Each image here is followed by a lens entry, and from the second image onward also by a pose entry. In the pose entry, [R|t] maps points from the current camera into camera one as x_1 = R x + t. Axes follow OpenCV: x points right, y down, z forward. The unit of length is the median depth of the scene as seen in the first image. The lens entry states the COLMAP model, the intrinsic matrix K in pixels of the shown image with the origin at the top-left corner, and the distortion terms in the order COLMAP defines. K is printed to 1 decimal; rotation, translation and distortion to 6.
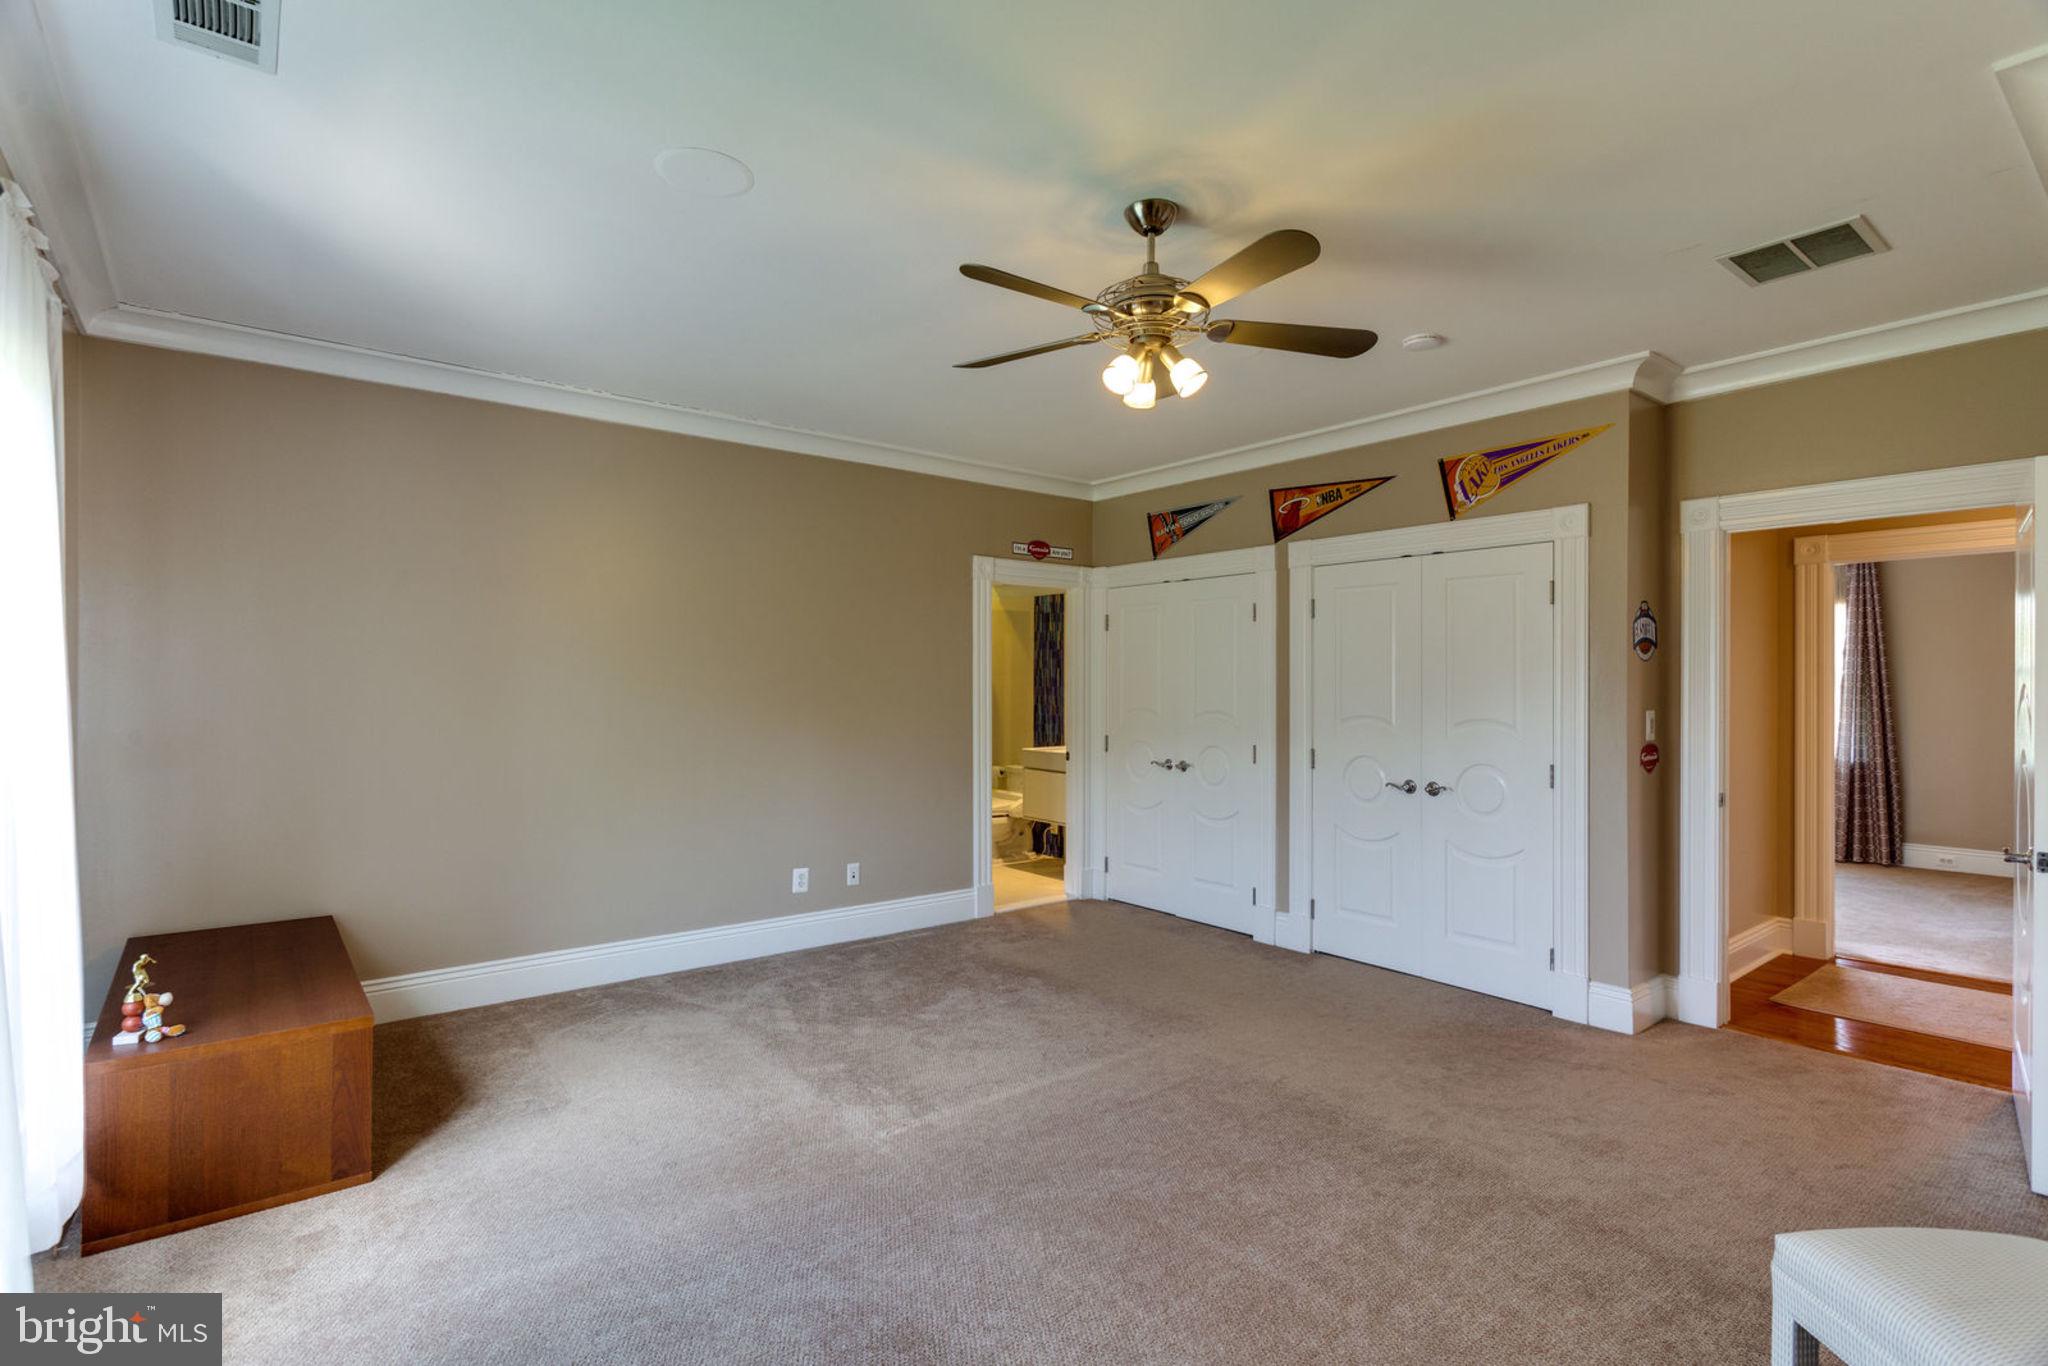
lens RADIAL K [[994.5, 0, 1026.8], [0, 994.5, 686.7], [0, 0, 1]] dist [0.009709, 0.000574]
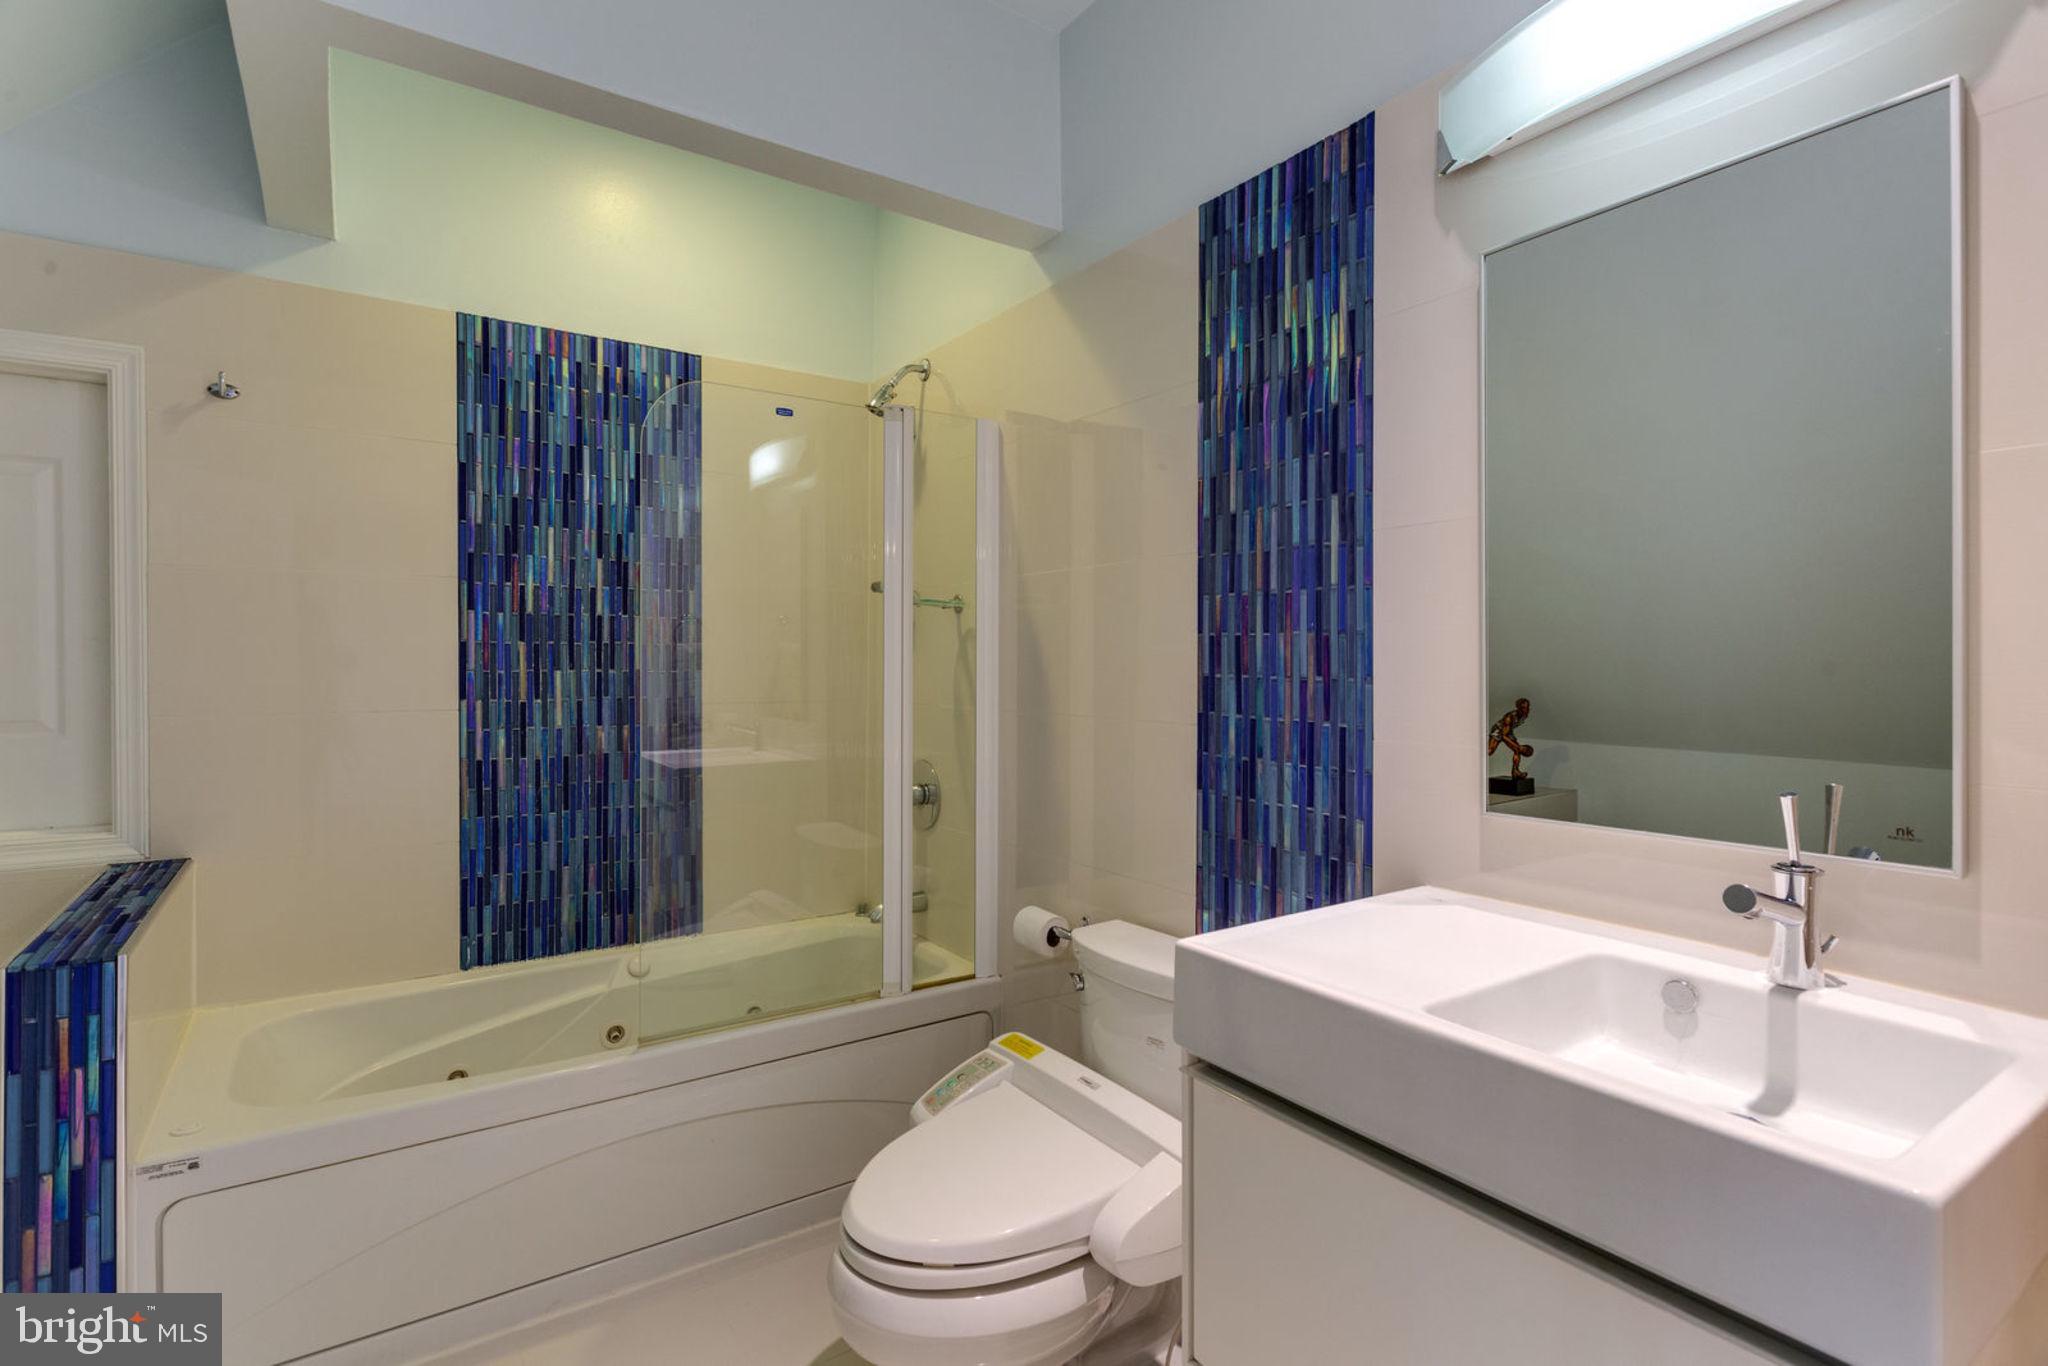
lens RADIAL K [[994.5, 0, 1020.1], [0, 994.5, 675.6], [0, 0, 1]] dist [0.009709, 0.000574]
pose [[0.997630, -0.004706, -0.068644, -0.019141], [0.005142, 0.999968, 0.006176, 0.016700], [0.068613, -0.006515, 0.997622, 0.780936]]
